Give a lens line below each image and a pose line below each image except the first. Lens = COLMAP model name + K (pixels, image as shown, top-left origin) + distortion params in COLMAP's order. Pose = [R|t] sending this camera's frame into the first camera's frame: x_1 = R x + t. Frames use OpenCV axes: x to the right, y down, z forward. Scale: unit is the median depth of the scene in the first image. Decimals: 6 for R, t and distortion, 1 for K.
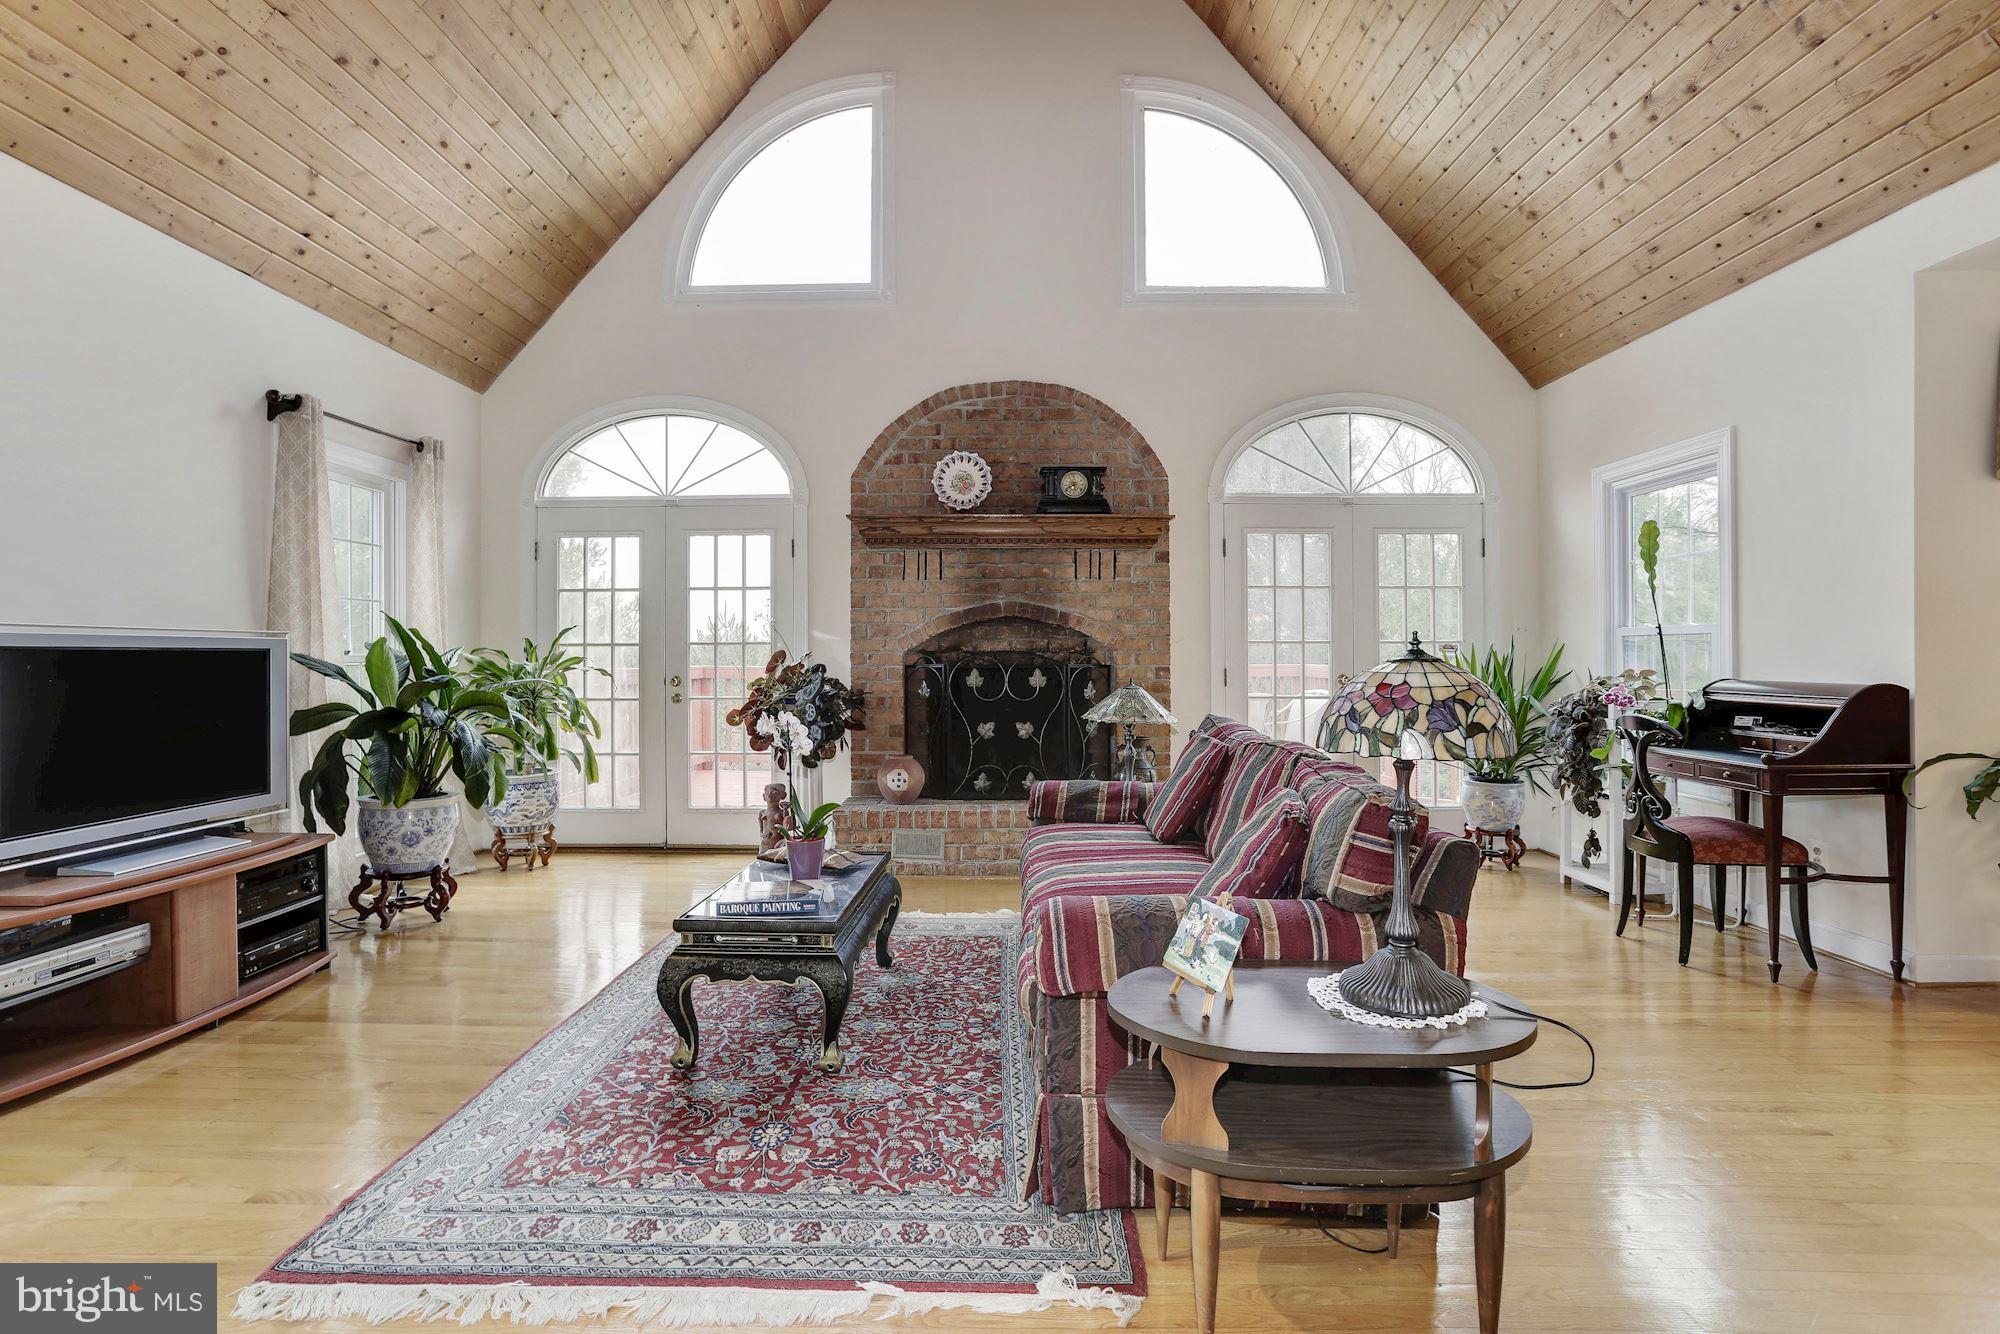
lens RADIAL K [[965.5, 0, 1010.2], [0, 965.5, 657.7], [0, 0, 1]] dist [-0.070954, 0.038181]
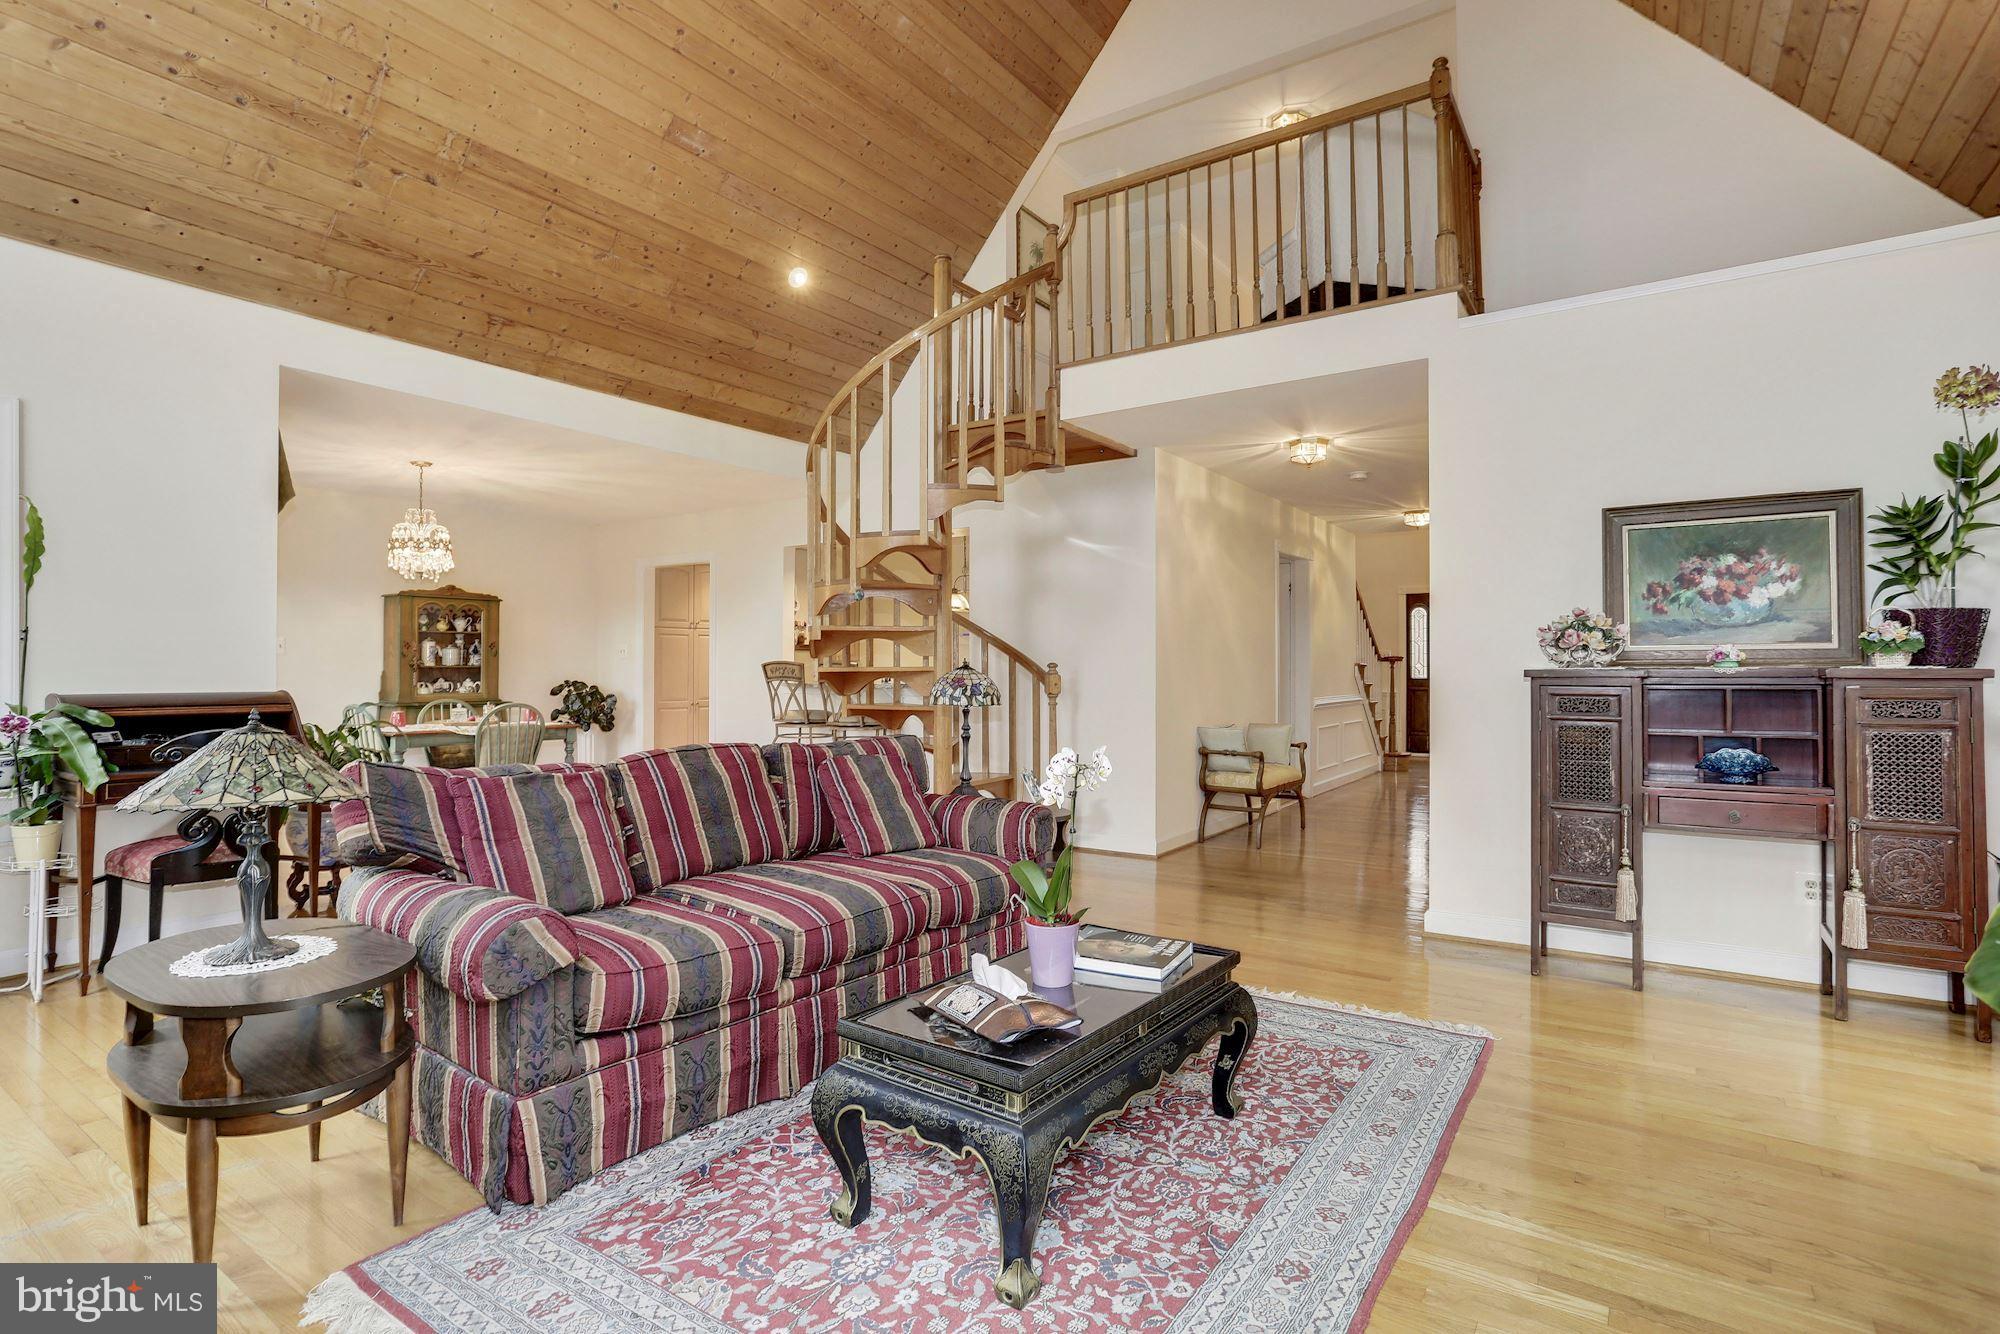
lens RADIAL K [[965.5, 0, 1010.2], [0, 965.5, 657.7], [0, 0, 1]] dist [-0.070954, 0.038181]
pose [[-0.826469, 0.010819, 0.562879, -0.389478], [0.001936, 0.999864, -0.016376, 0.005905], [-0.562979, -0.012445, -0.826377, 1.062172]]
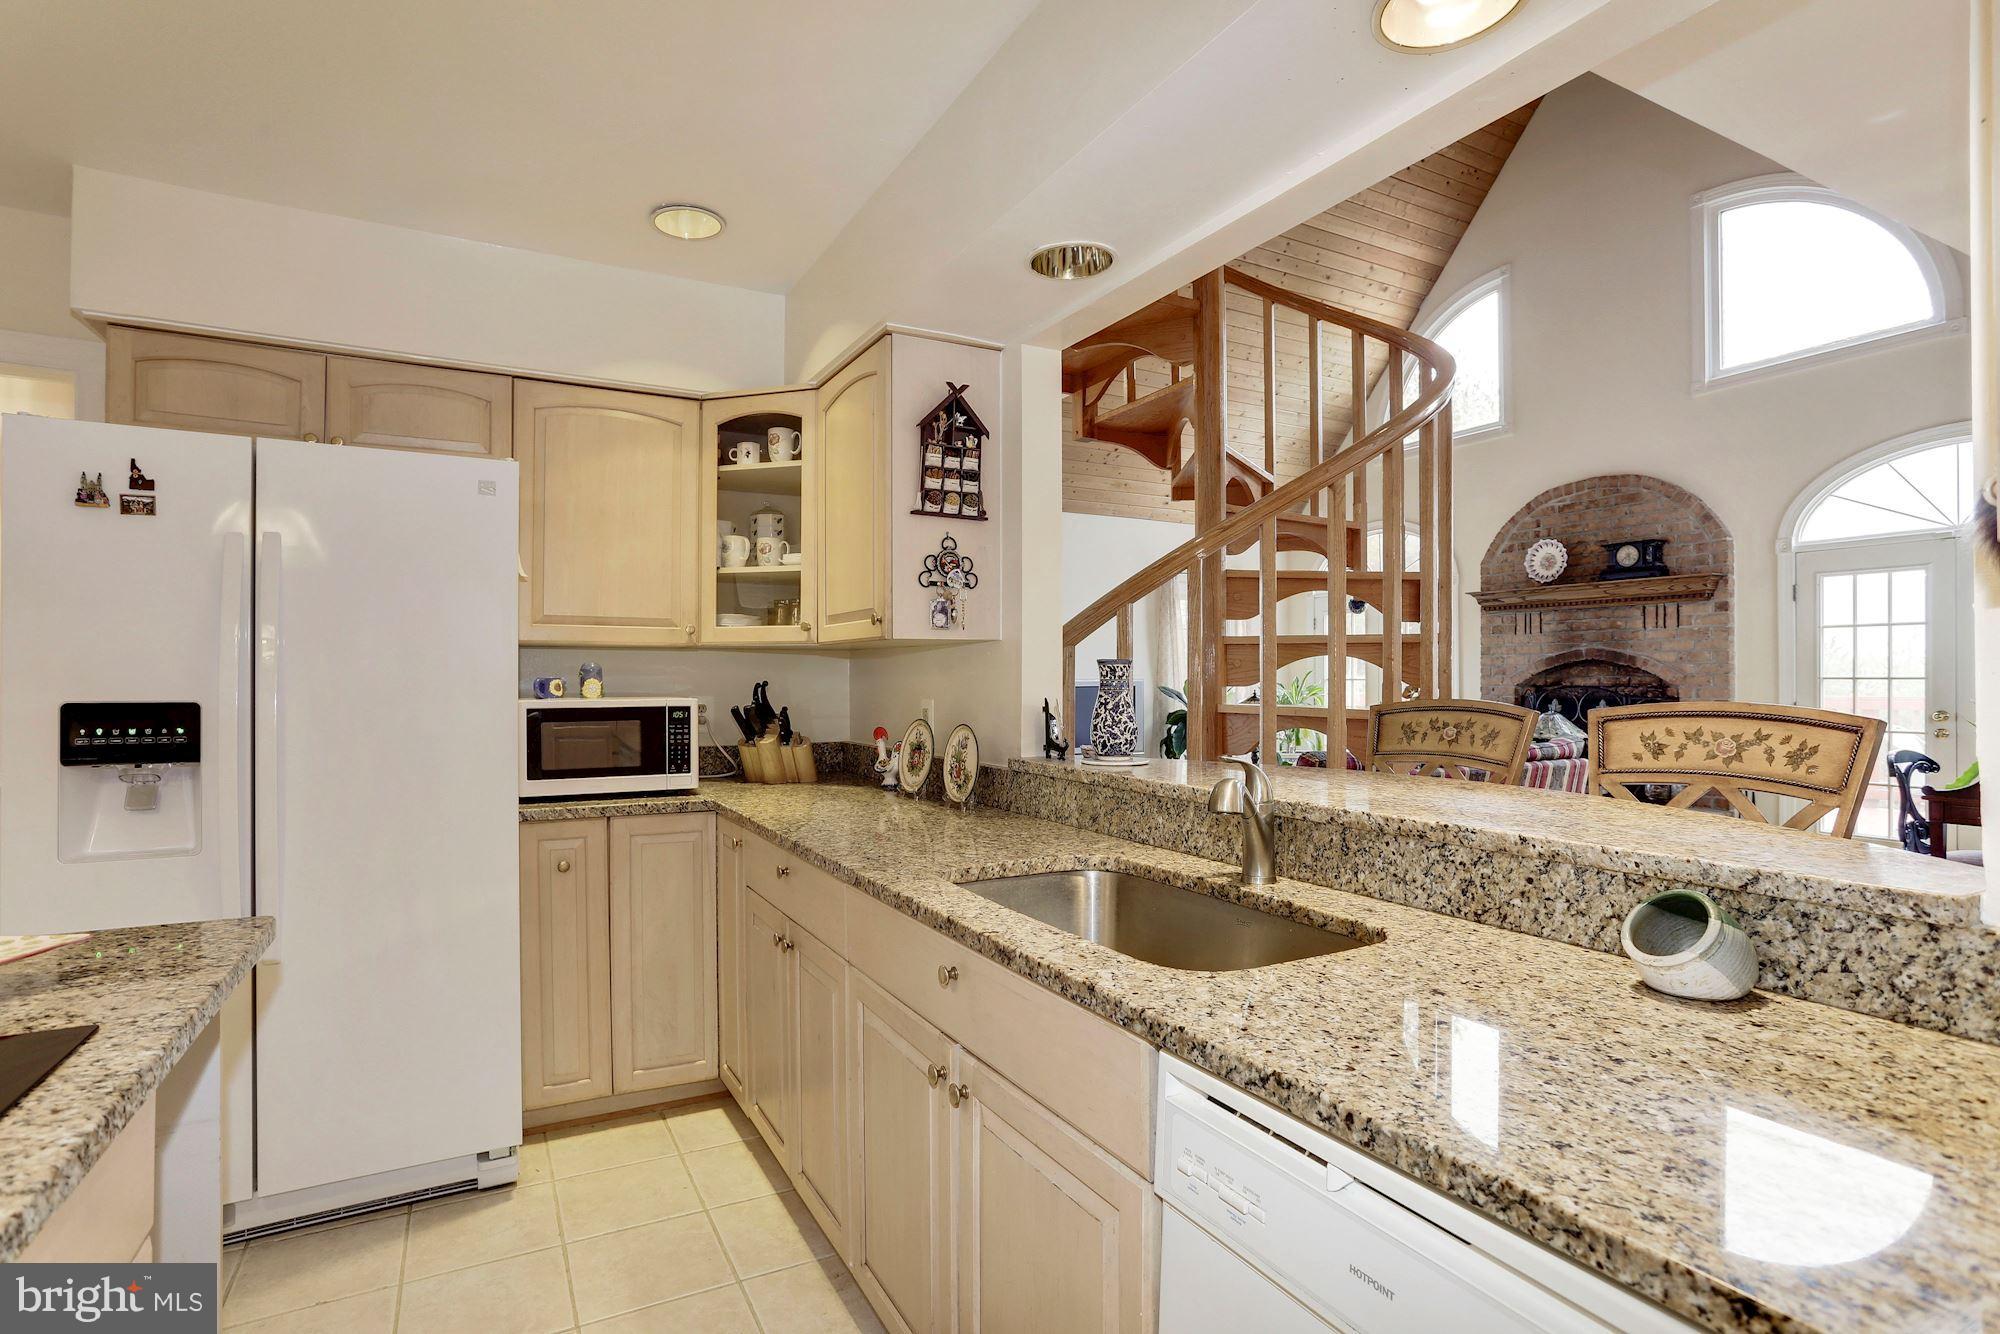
lens RADIAL K [[961.1, 0, 989.6], [0, 961.1, 658.2], [0, 0, 1]] dist [-0.062451, 0.024595]
pose [[0.478500, -0.017118, -0.877920, 0.839922], [0.001112, 0.999821, -0.018889, -0.024450], [0.878087, 0.008063, 0.478434, -0.374860]]
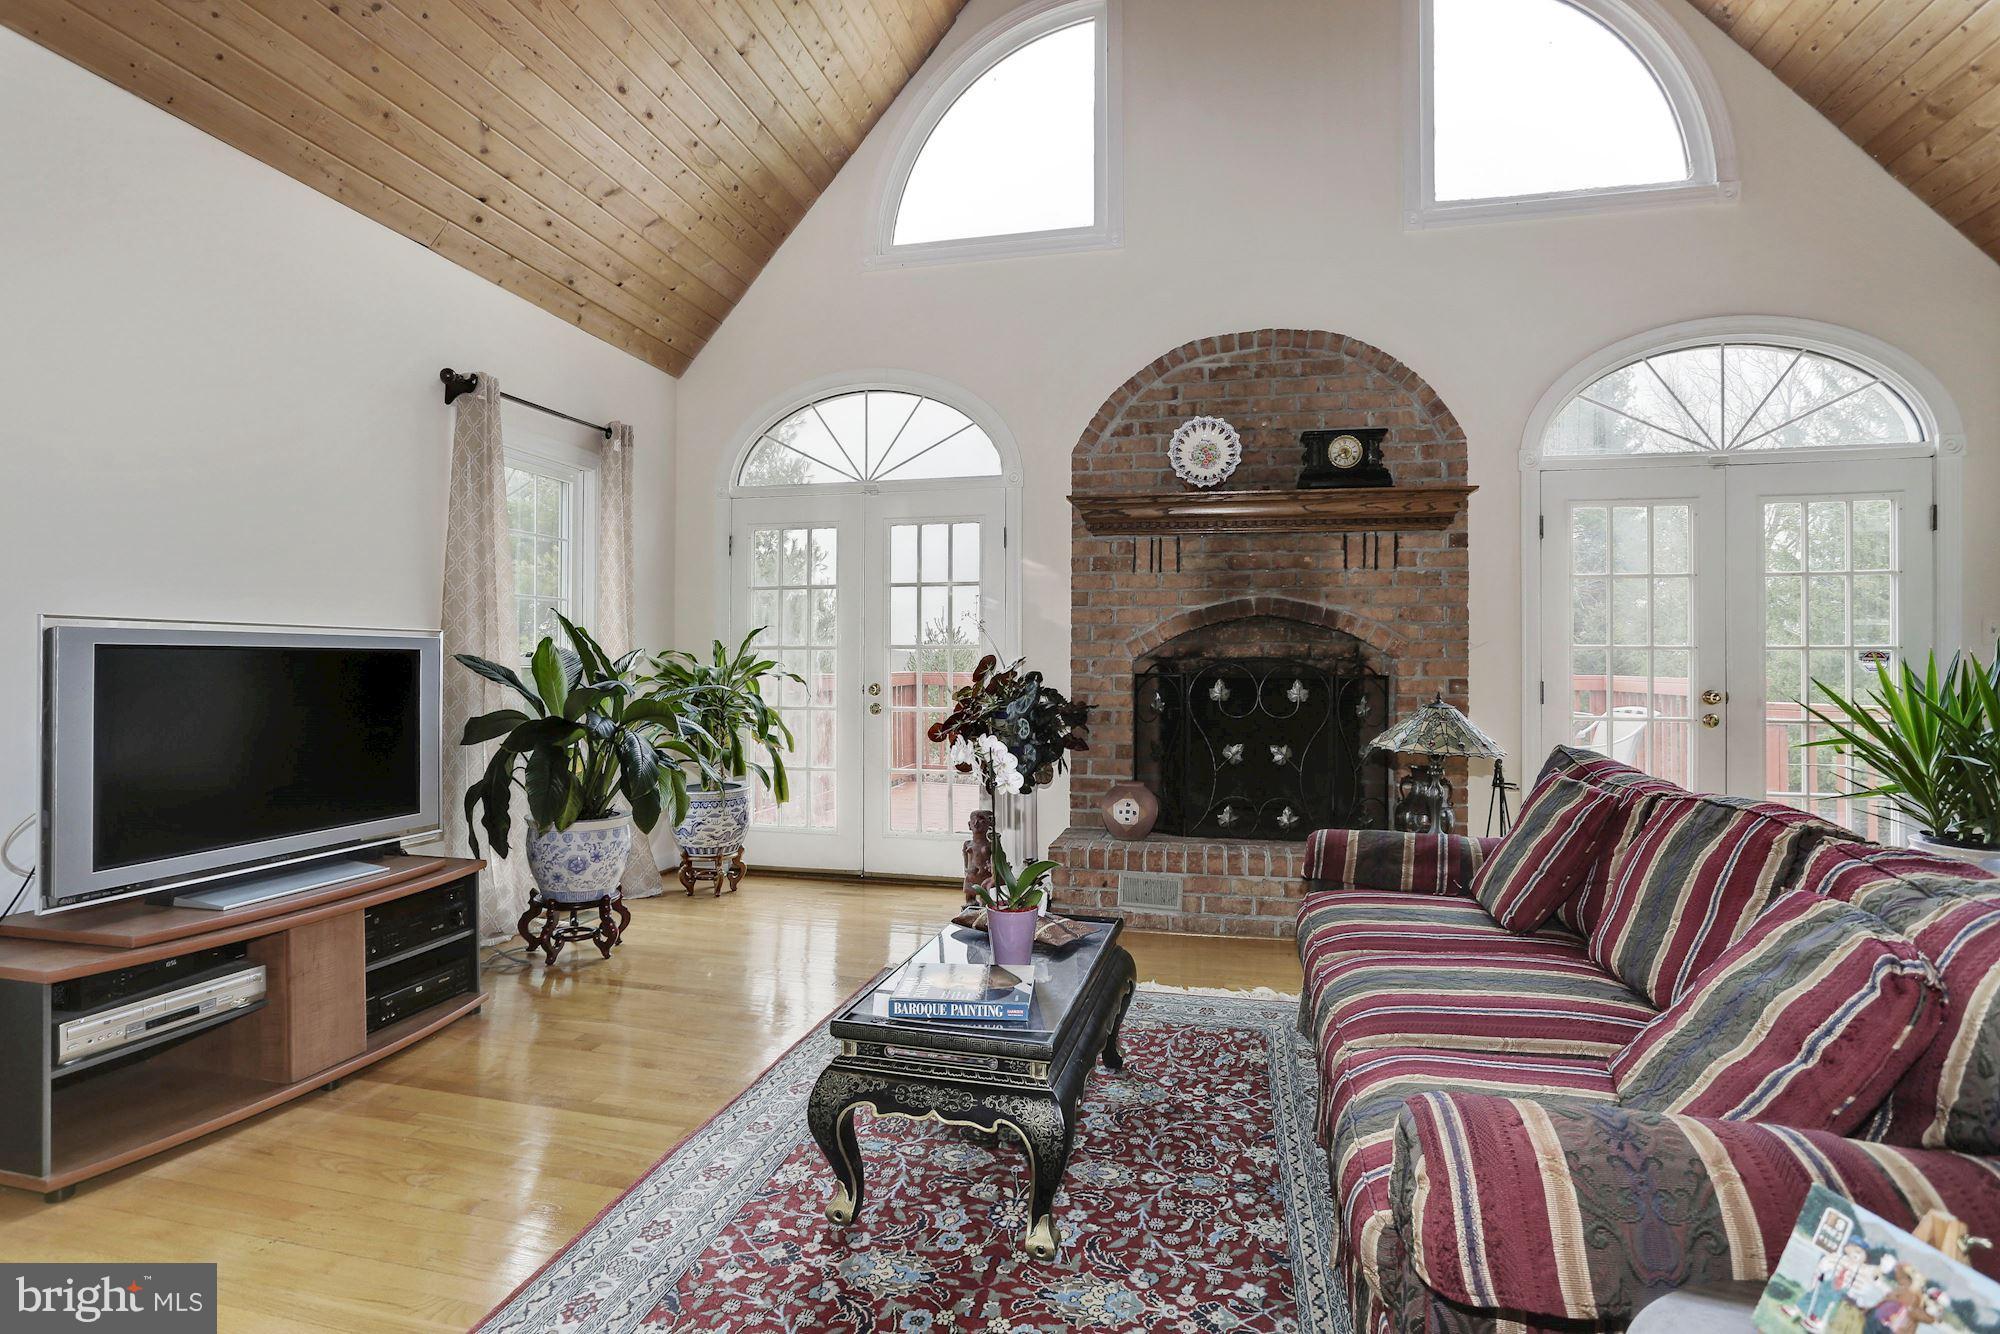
lens RADIAL K [[965.5, 0, 1010.2], [0, 965.5, 657.7], [0, 0, 1]] dist [-0.070954, 0.038181]
pose [[0.975264, 0.005419, -0.220976, -0.033592], [-0.006923, 0.999958, -0.006035, -0.000237], [0.220934, 0.007415, 0.975261, 0.178106]]
